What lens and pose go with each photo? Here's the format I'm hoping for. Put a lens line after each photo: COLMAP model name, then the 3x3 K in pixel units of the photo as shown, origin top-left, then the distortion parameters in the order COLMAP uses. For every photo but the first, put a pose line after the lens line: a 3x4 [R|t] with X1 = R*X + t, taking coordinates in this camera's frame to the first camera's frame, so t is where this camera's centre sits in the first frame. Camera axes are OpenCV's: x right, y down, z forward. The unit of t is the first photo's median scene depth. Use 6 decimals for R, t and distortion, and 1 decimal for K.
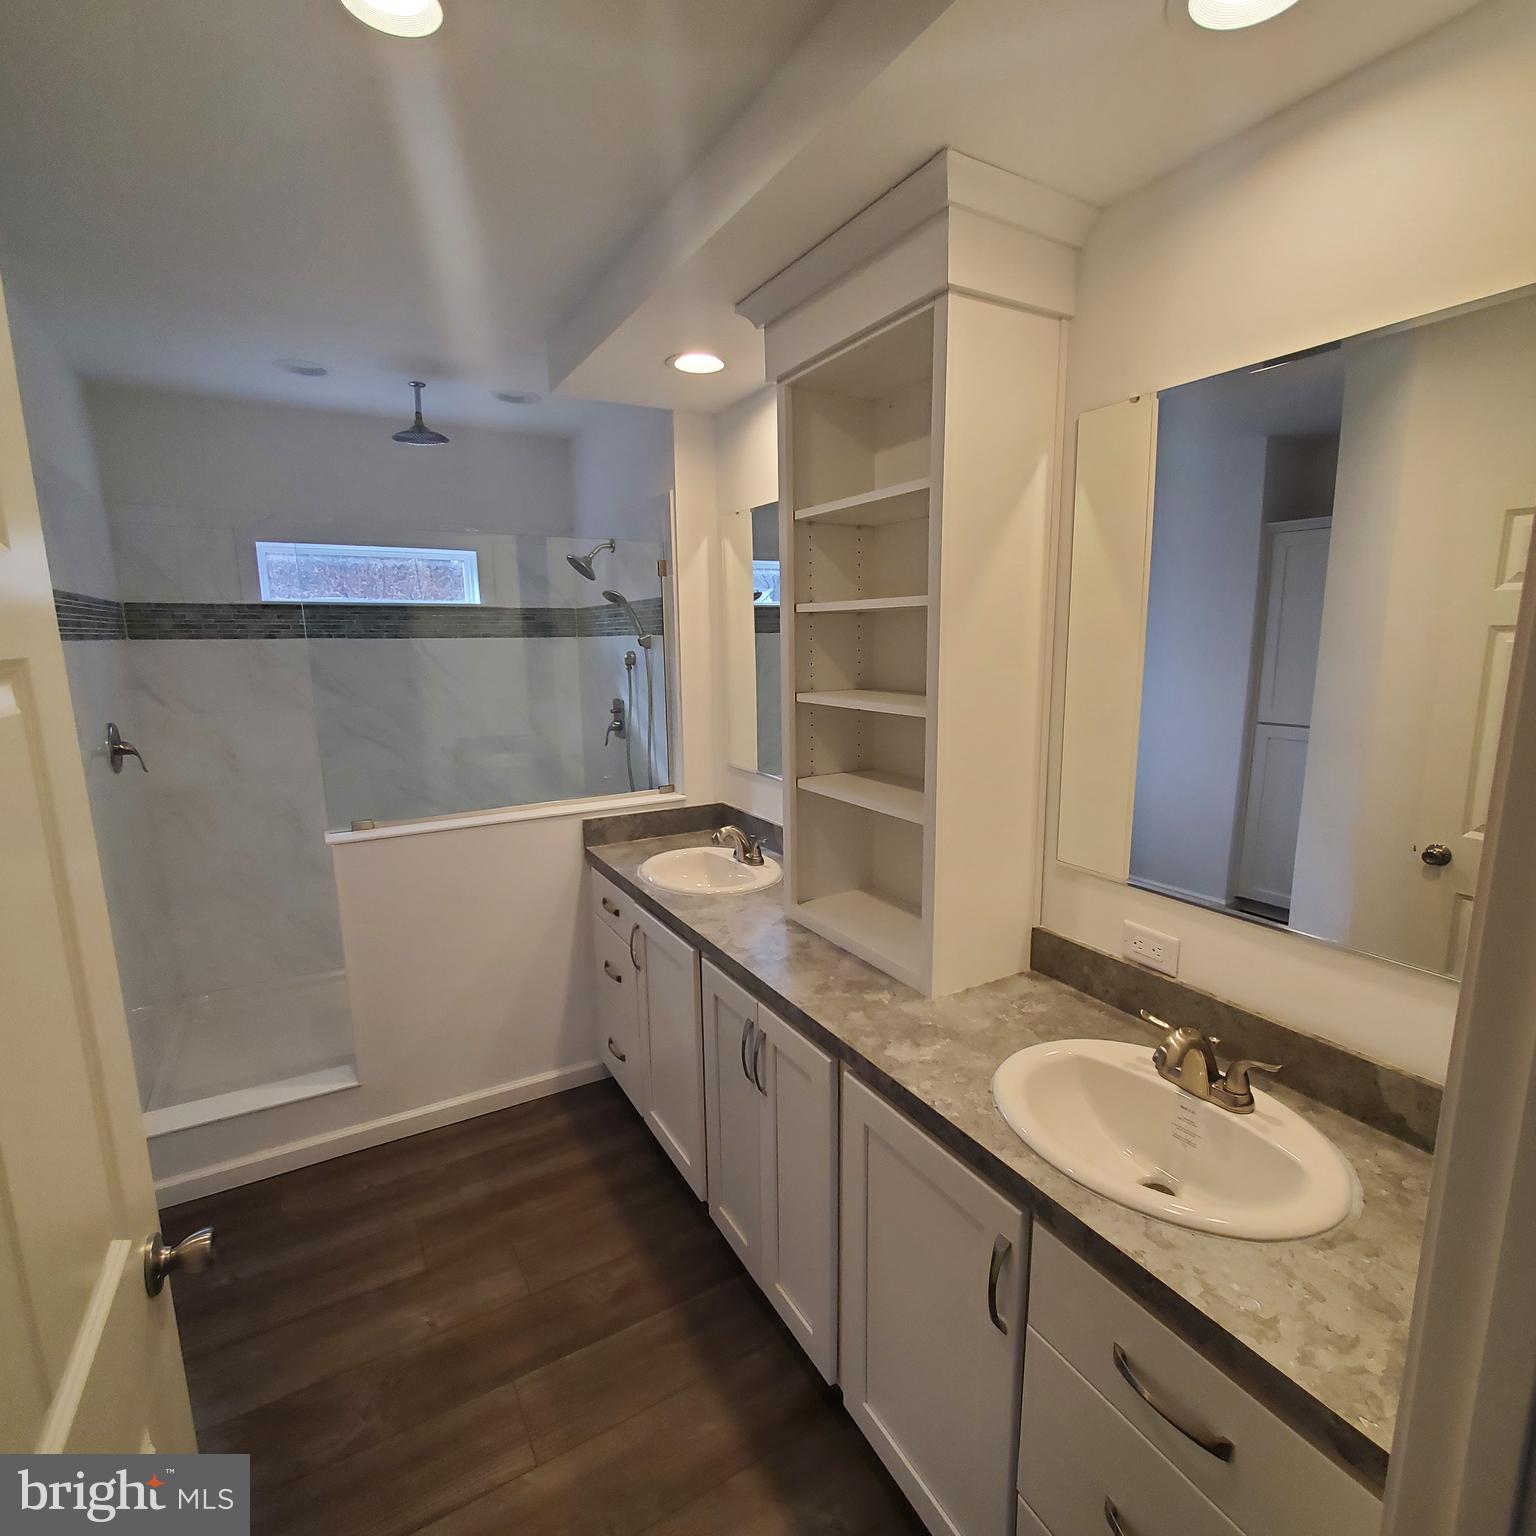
lens RADIAL K [[802.5, 0, 778.5], [0, 802.5, 778.4], [0, 0, 1]] dist [0.030970, -0.023620]
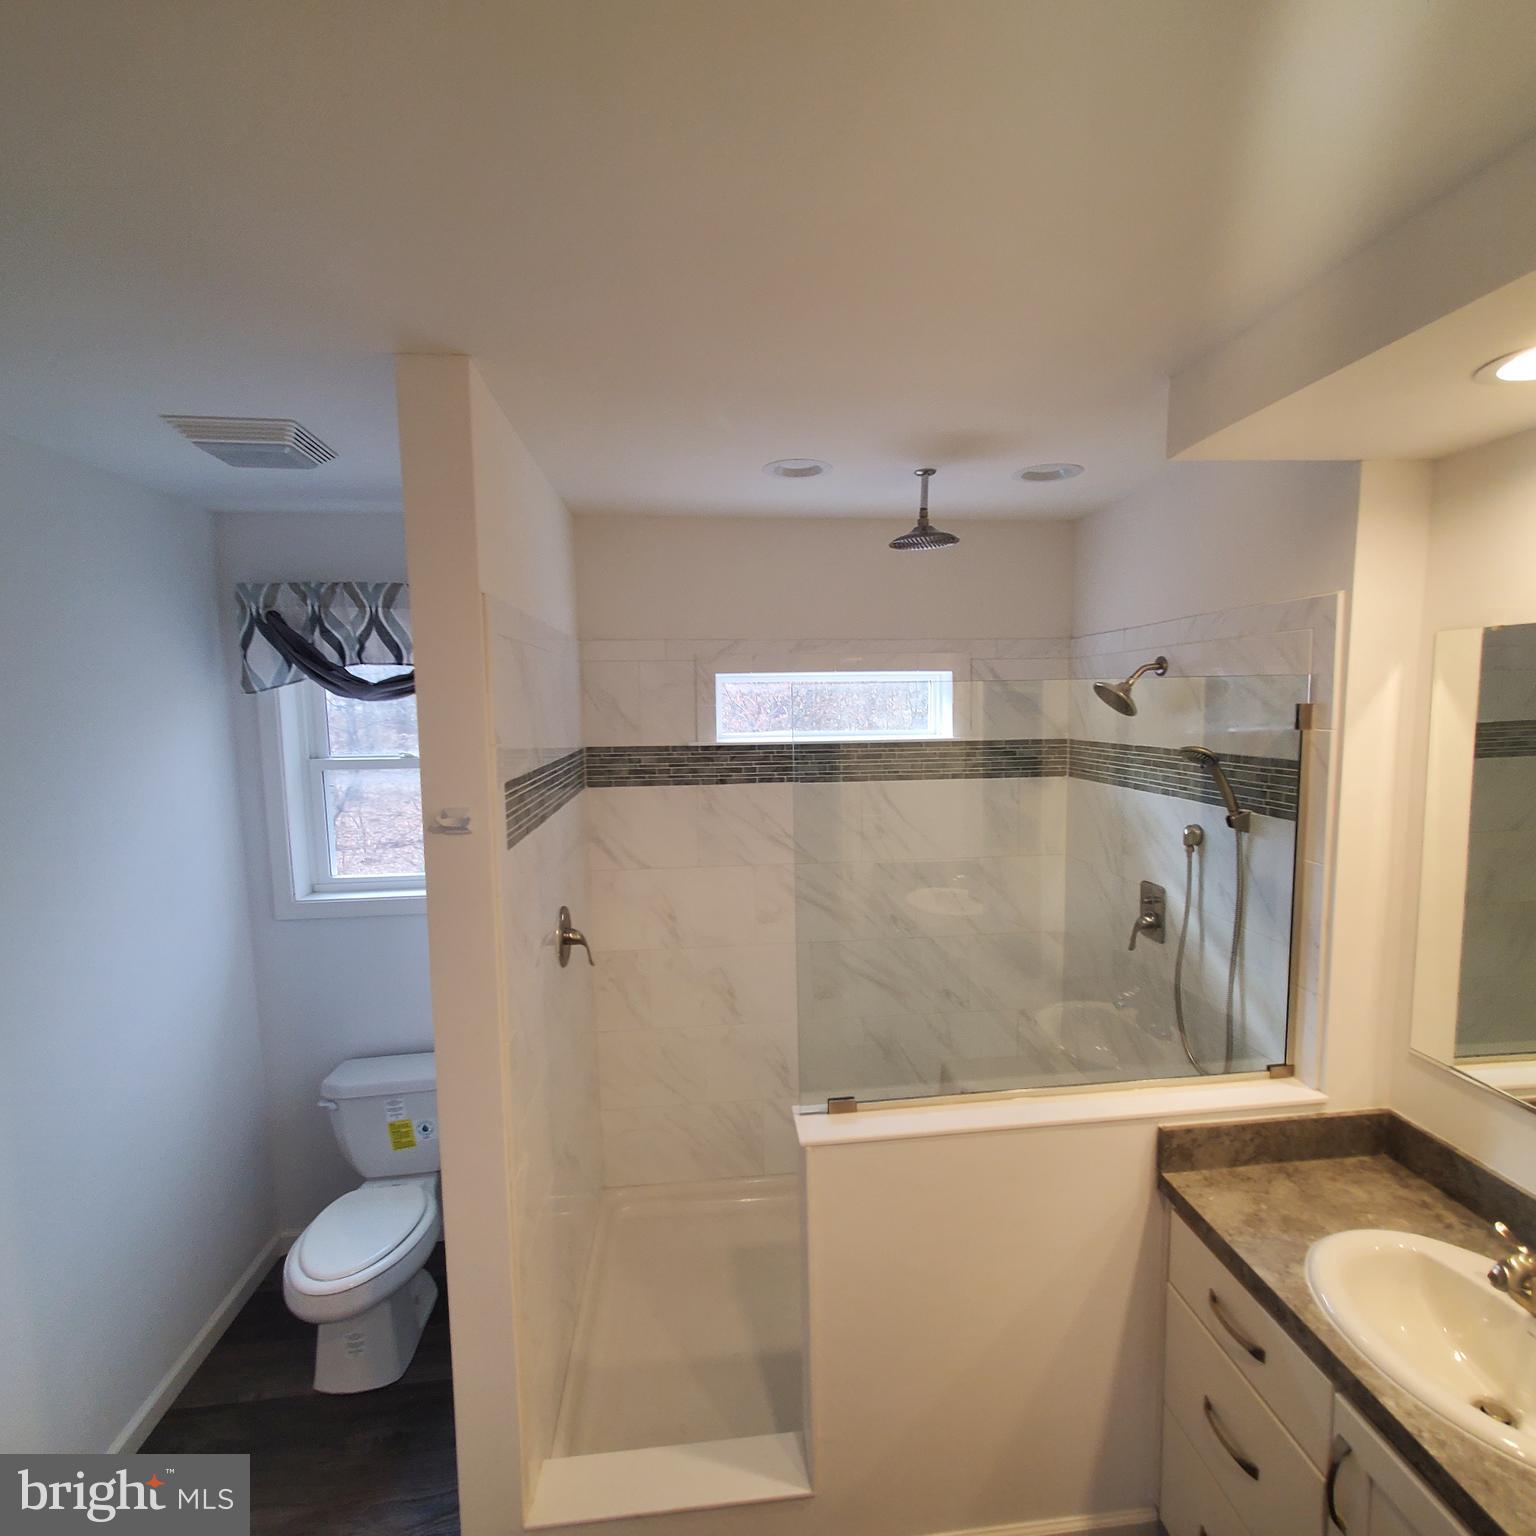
lens RADIAL K [[802.5, 0, 778.5], [0, 802.5, 778.4], [0, 0, 1]] dist [0.030970, -0.023620]
pose [[0.911447, 0.041673, -0.409302, -0.241418], [-0.072106, 0.995639, -0.059197, -0.141513], [0.405050, 0.083468, 0.910476, 0.271321]]
